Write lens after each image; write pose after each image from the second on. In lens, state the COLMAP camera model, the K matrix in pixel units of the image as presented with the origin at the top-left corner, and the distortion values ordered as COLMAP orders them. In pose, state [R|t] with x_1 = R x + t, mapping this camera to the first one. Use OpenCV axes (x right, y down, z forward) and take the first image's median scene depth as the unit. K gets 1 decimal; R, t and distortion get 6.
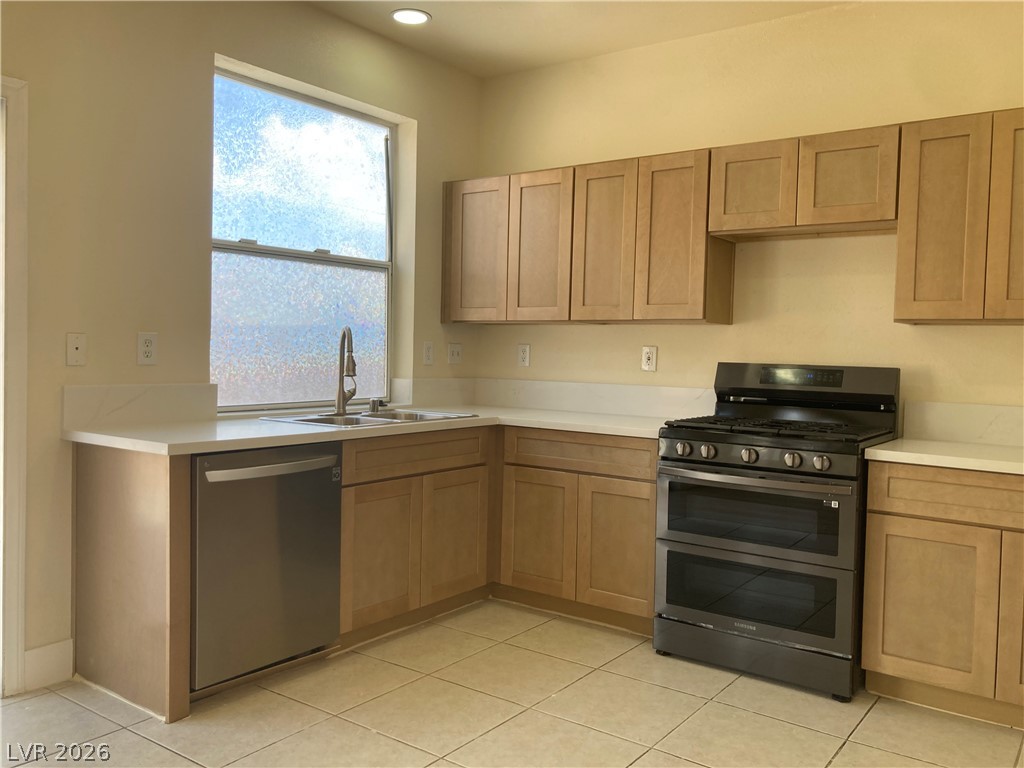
lens RADIAL K [[844.6, 0, 512.0], [0, 844.6, 384.0], [0, 0, 1]] dist [0.108861, -0.190852]
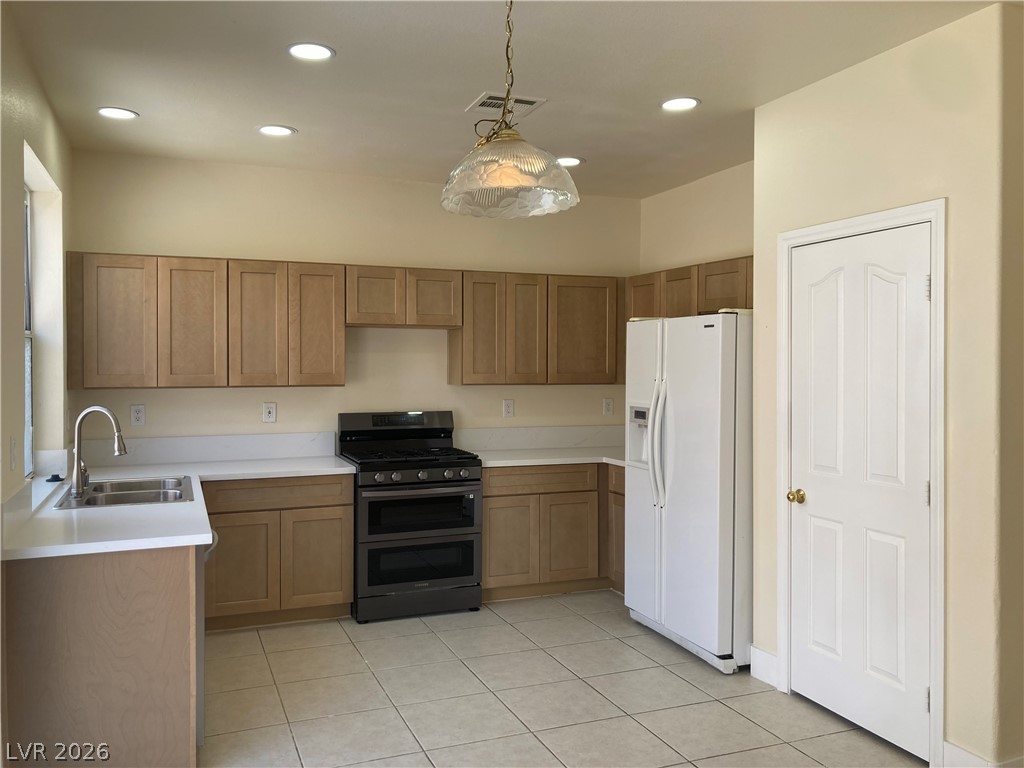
lens RADIAL K [[844.6, 0, 512.0], [0, 844.6, 384.0], [0, 0, 1]] dist [0.108861, -0.190852]
pose [[0.534141, -0.047270, 0.844073, -0.832142], [0.043791, 0.998642, 0.028215, -0.107079], [-0.844260, 0.021892, 0.535486, 0.014929]]
